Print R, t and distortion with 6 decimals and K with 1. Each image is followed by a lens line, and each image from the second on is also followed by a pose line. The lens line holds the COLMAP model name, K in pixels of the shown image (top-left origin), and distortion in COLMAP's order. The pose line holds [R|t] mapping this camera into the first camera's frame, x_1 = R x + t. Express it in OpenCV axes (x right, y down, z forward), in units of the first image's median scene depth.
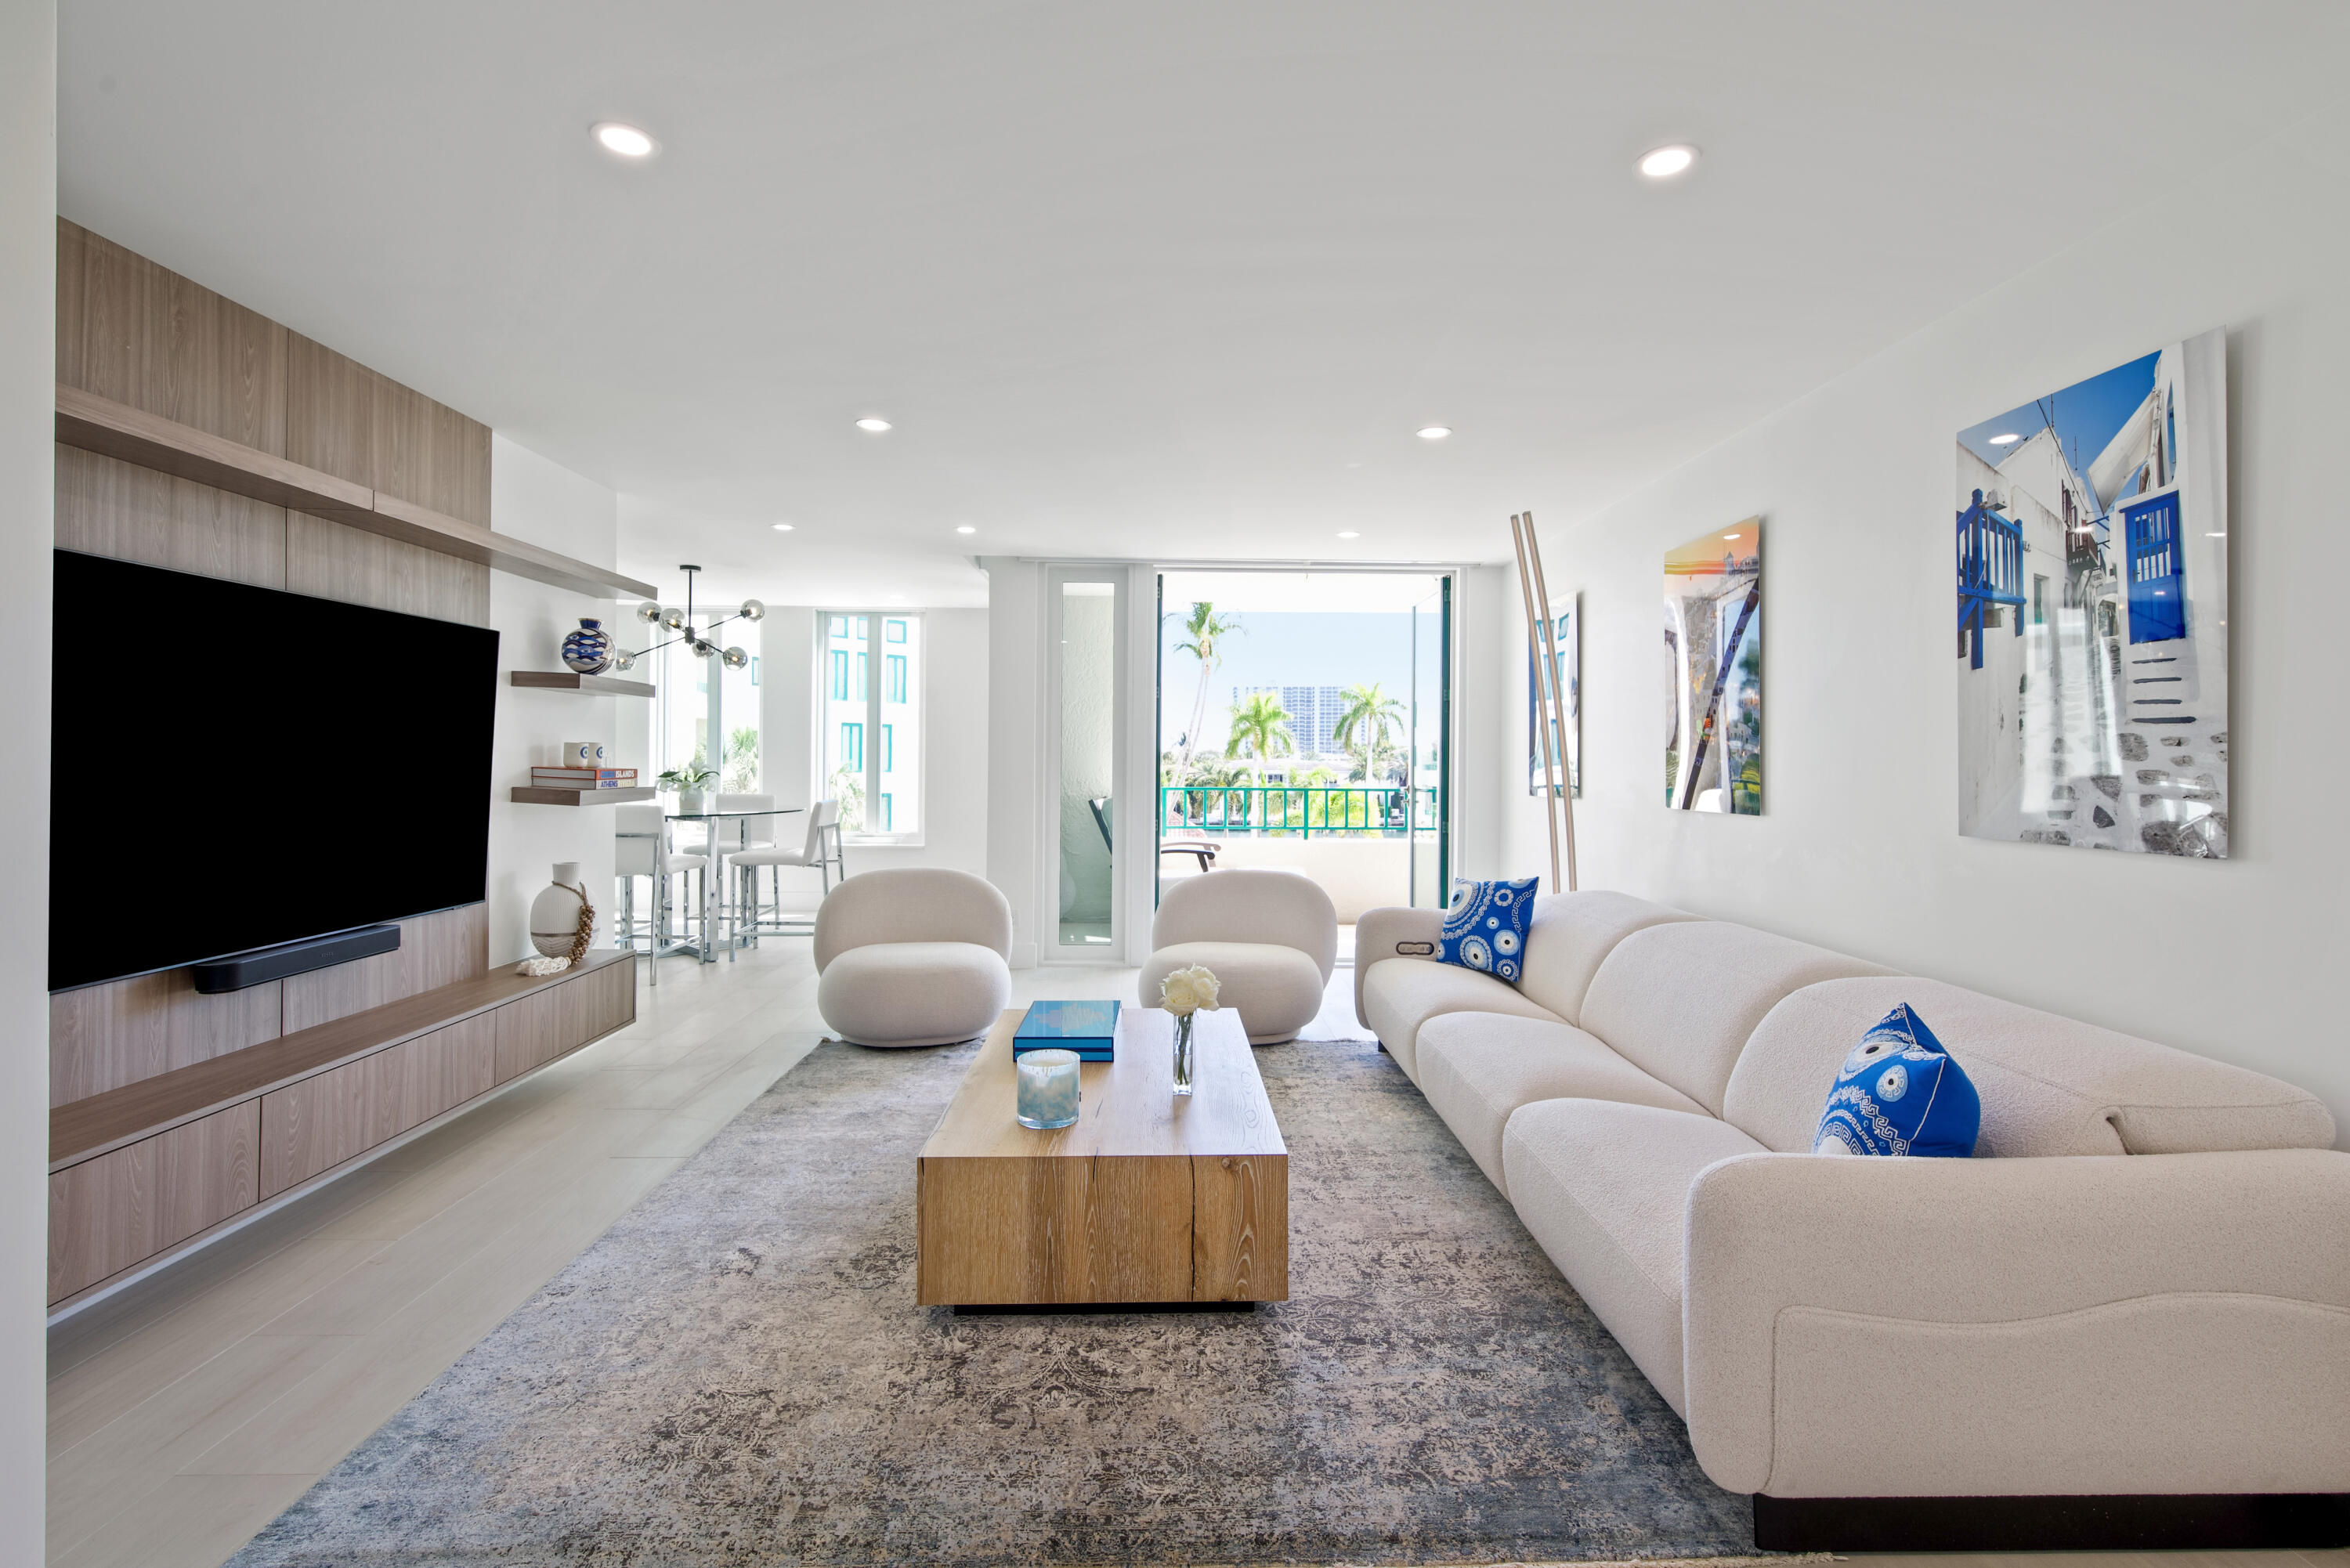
lens RADIAL K [[1095.0, 0, 1180.8], [0, 1095.0, 757.6], [0, 0, 1]] dist [0.000627, -0.000317]
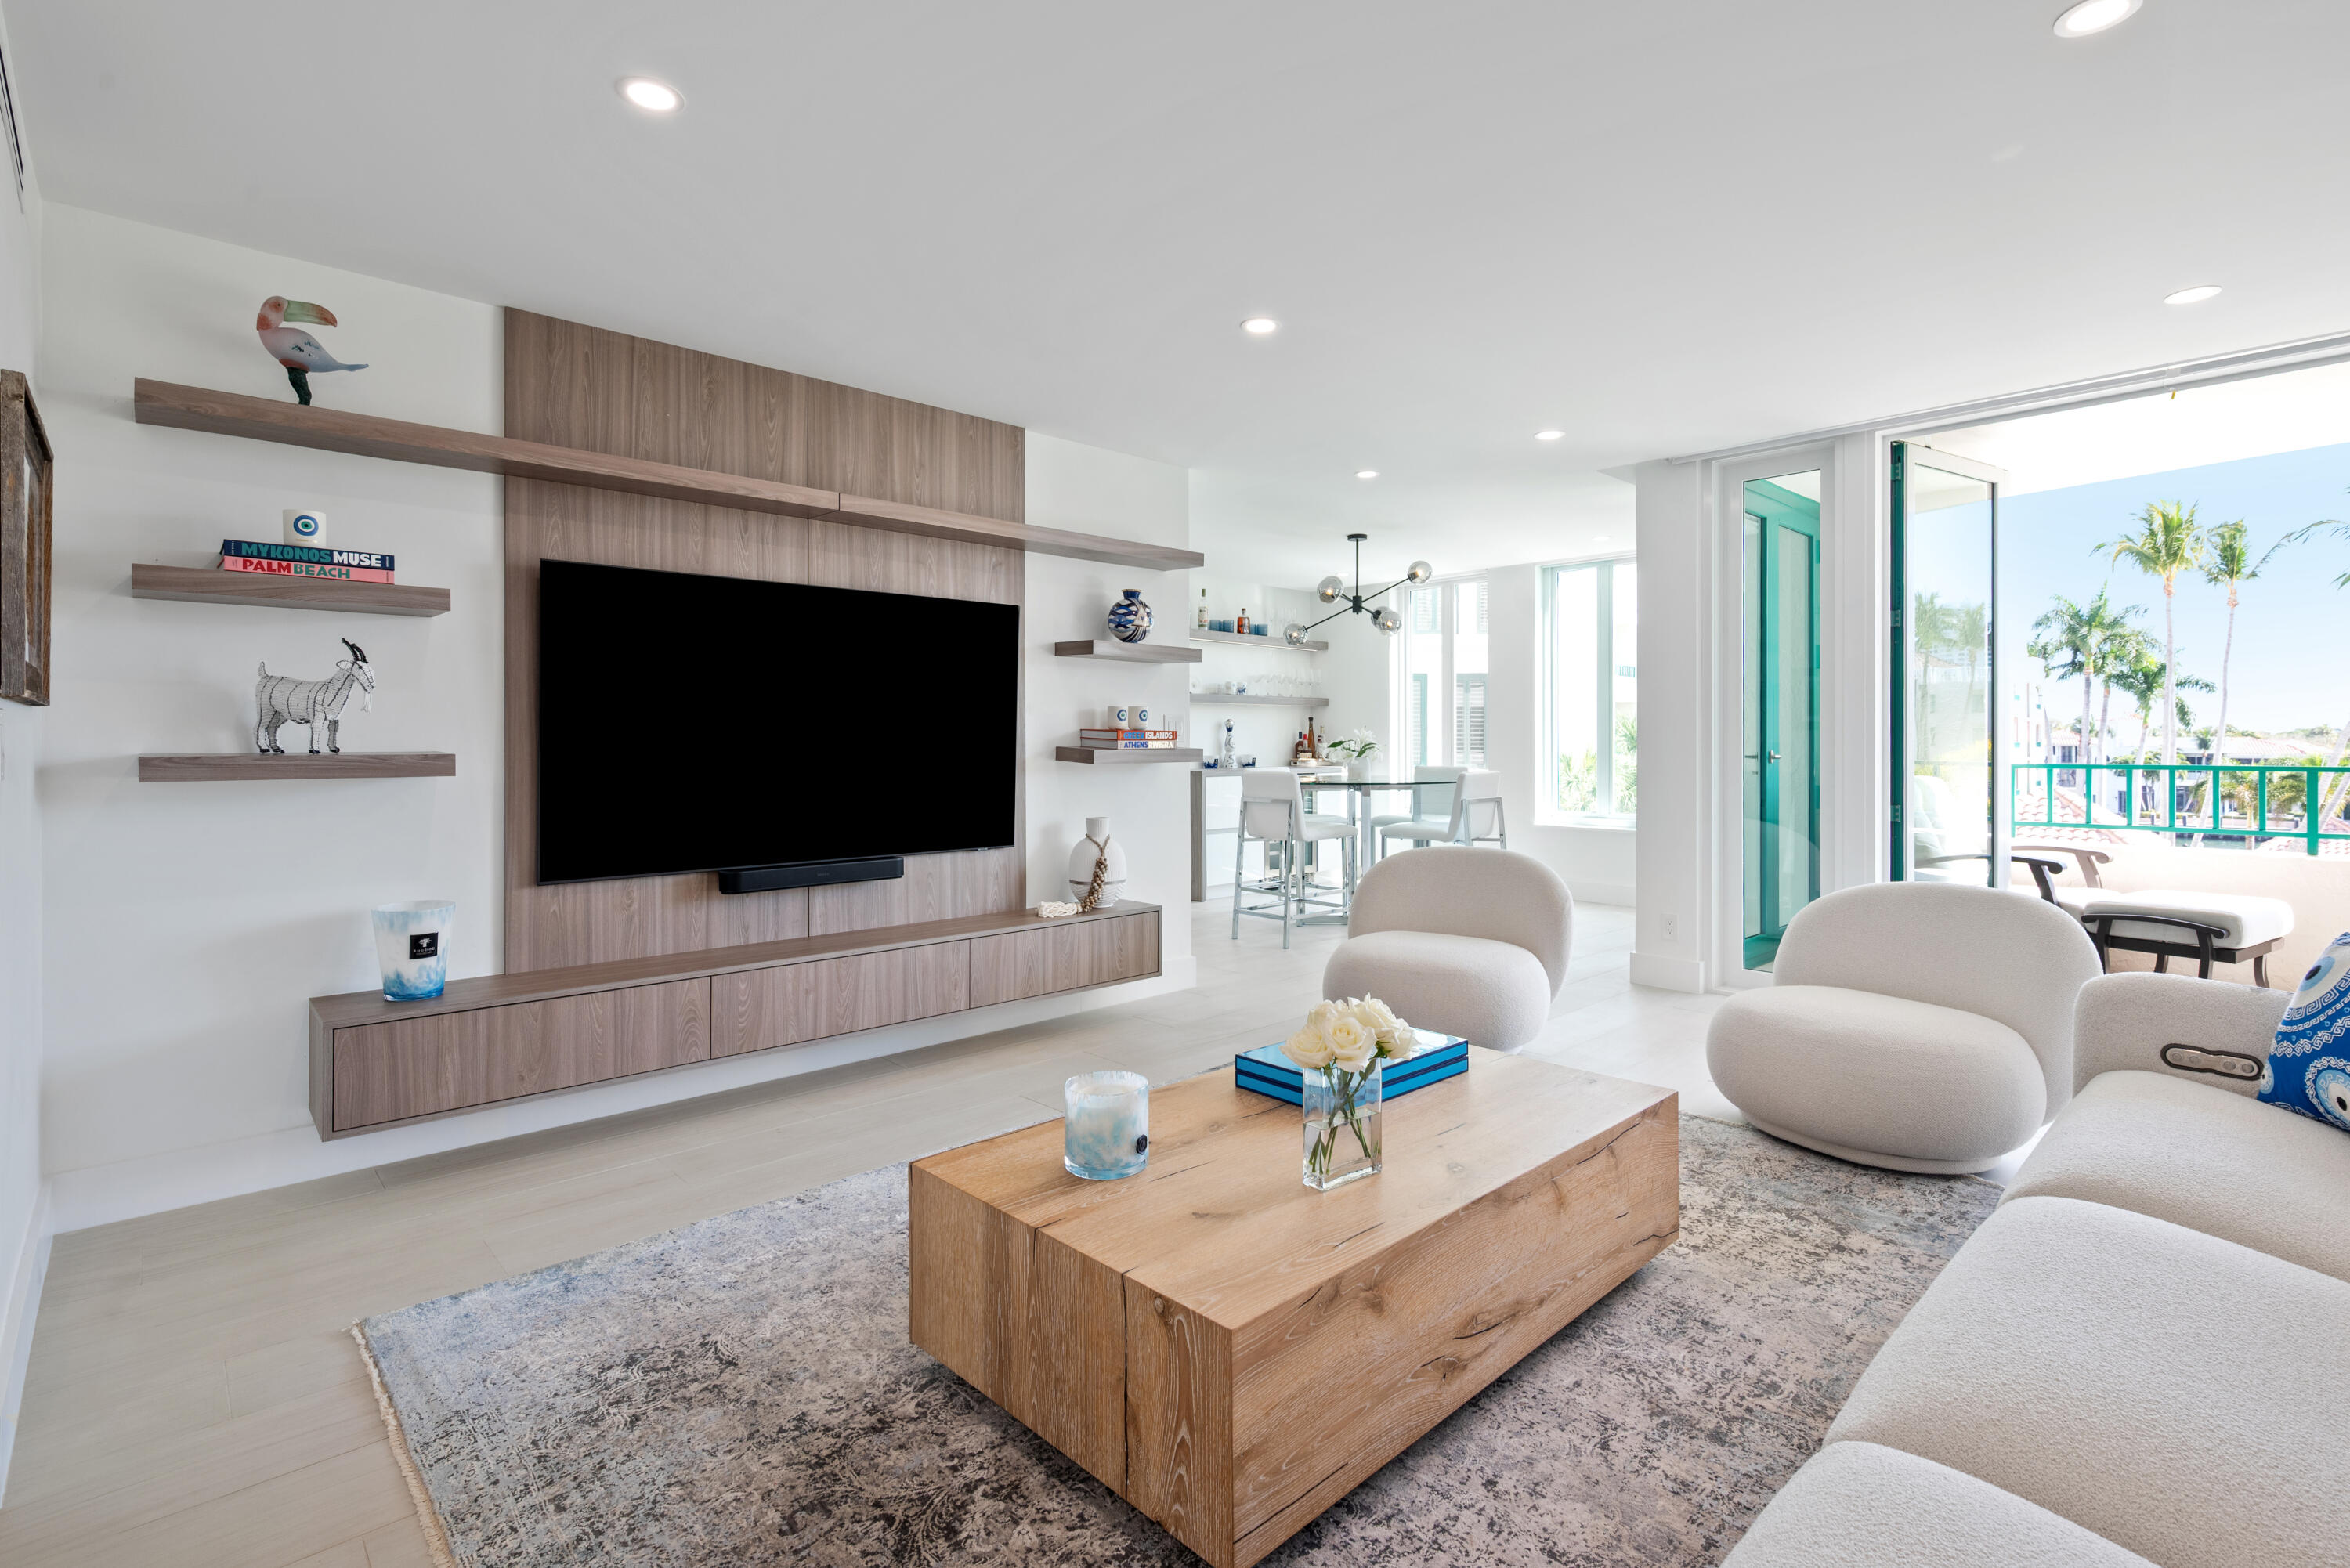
lens RADIAL K [[1100.3, 0, 1177.3], [0, 1100.3, 743.6], [0, 0, 1]] dist [0.001153, 0.000036]
pose [[0.670845, -0.007964, -0.741555, 0.456373], [0.007024, 0.999966, -0.004386, 0.044313], [0.741564, -0.002267, 0.670878, 0.514506]]
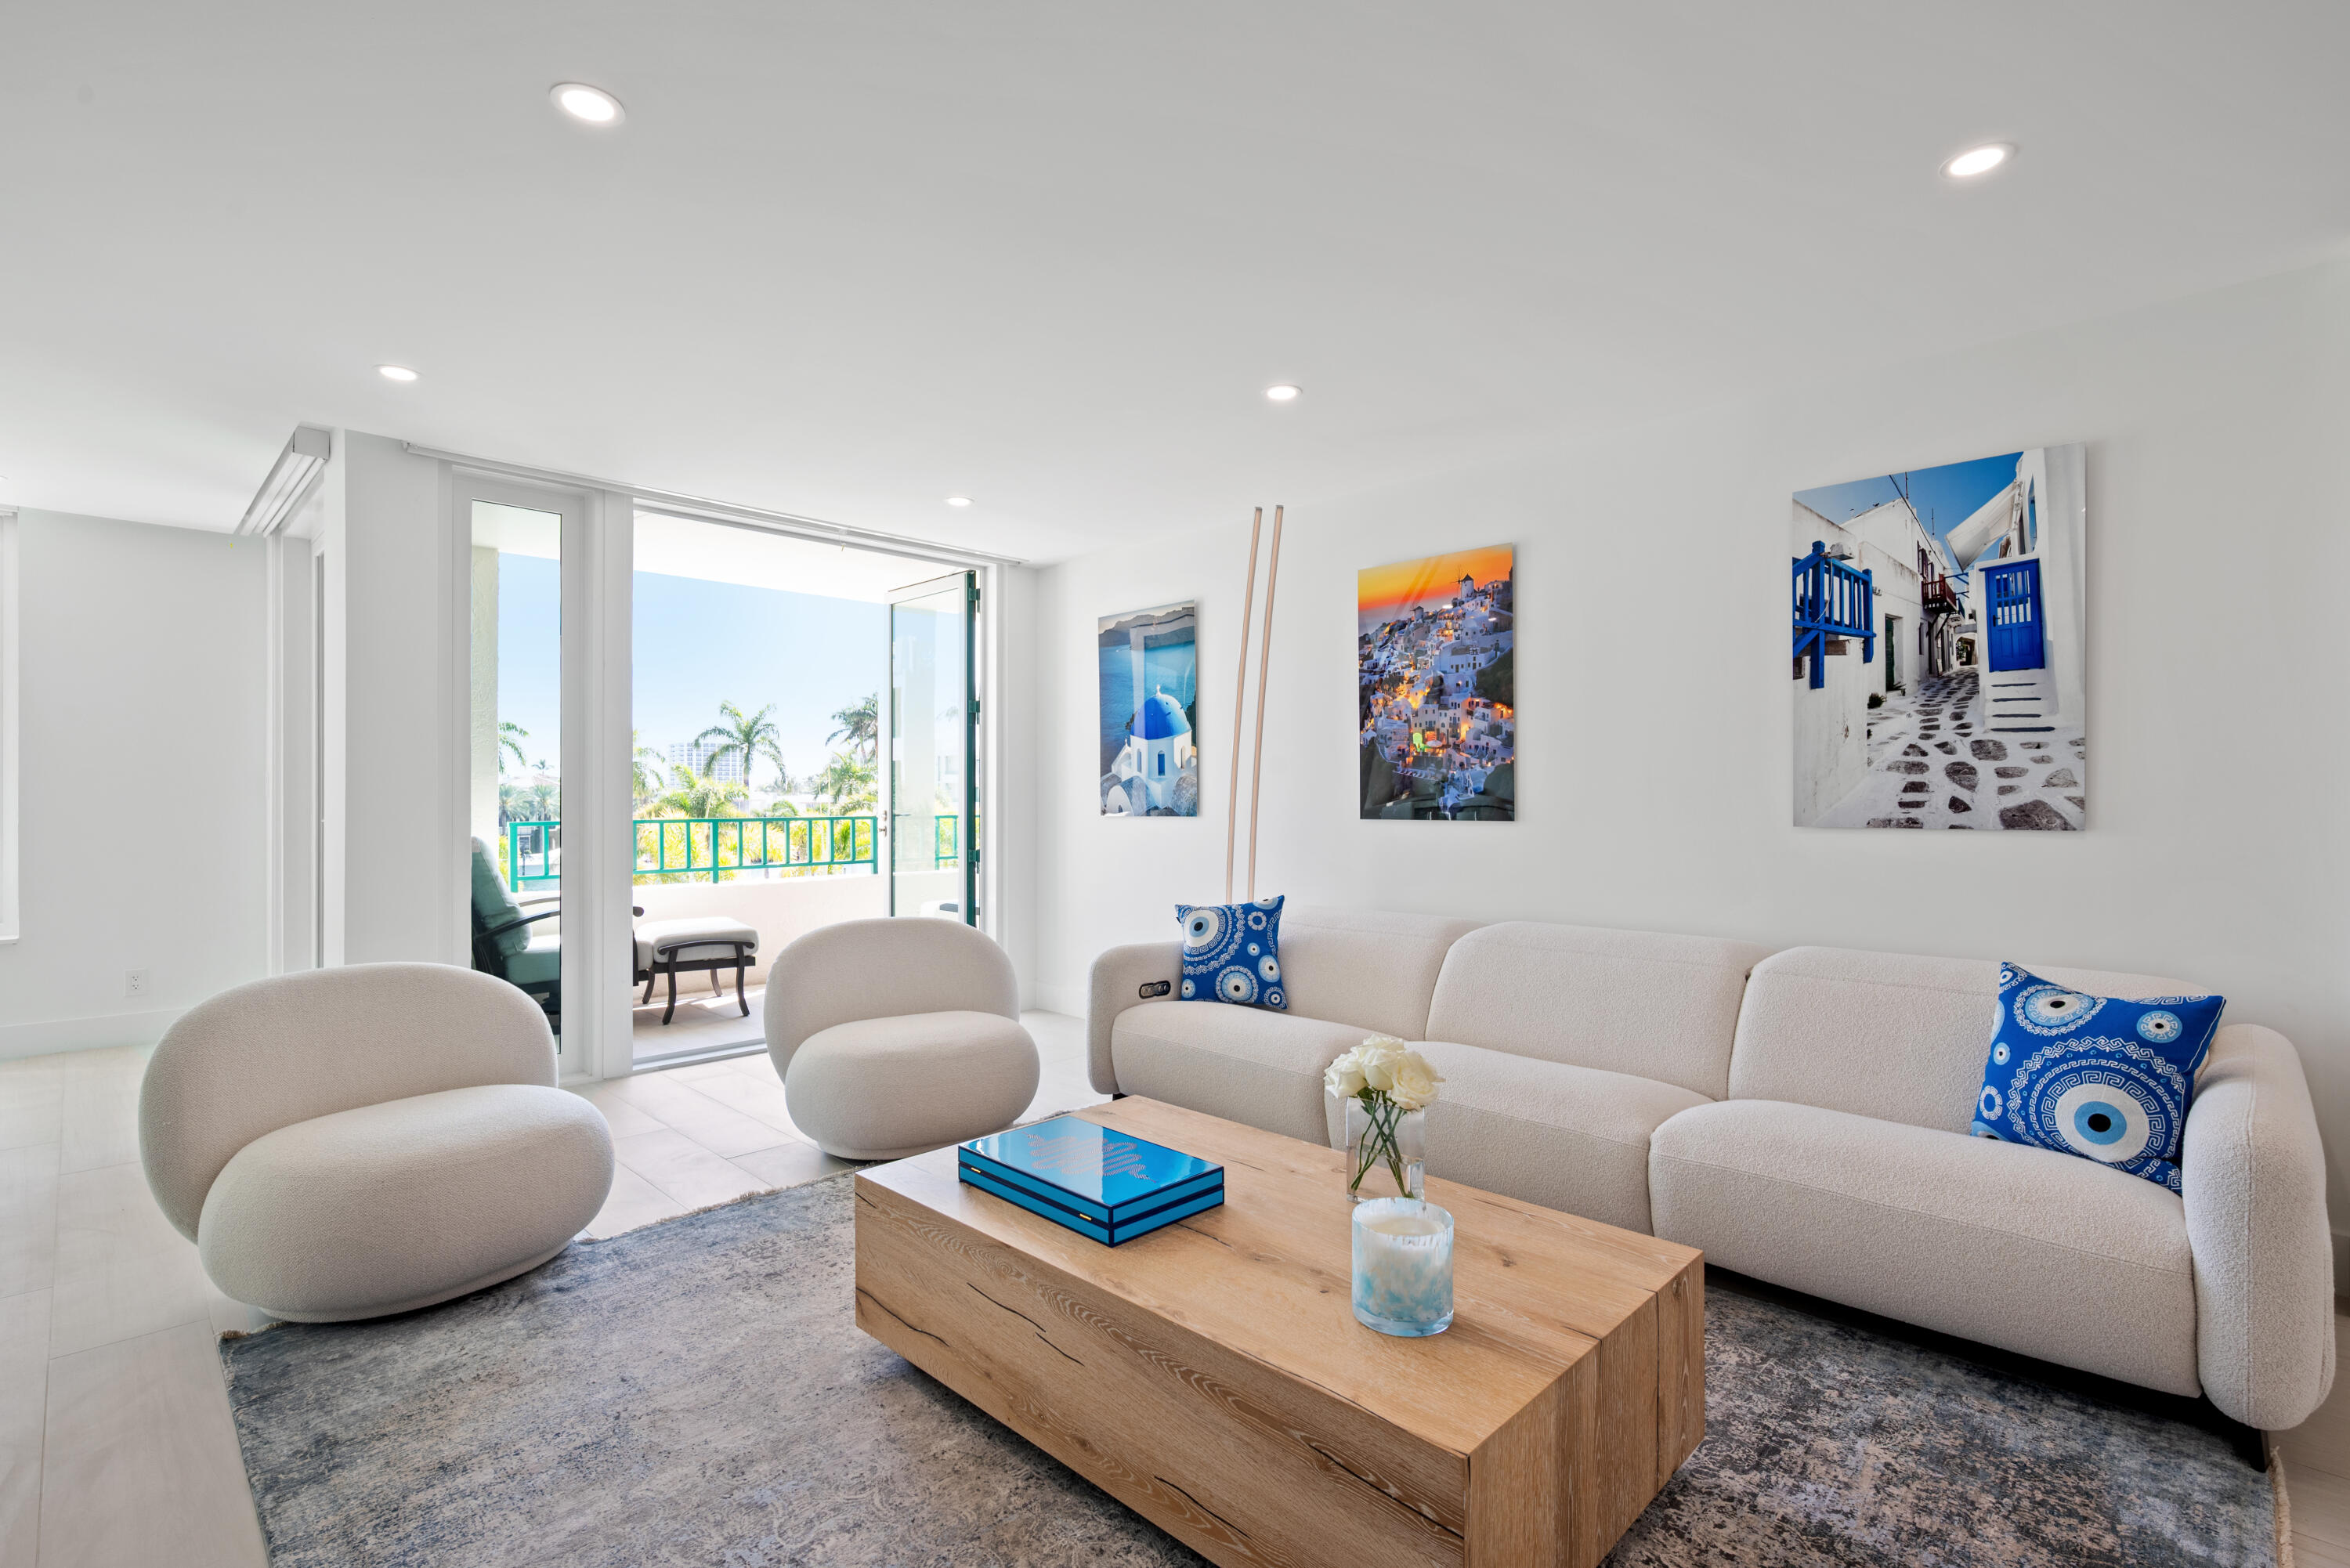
lens RADIAL K [[1090.6, 0, 1179.5], [0, 1090.6, 798.4], [0, 0, 1]] dist [0.001560, 0.000177]
pose [[0.716490, -0.009425, 0.697534, -0.625419], [0.005314, 0.999953, 0.008052, 0.027268], [-0.697577, -0.002063, 0.716507, 0.619320]]
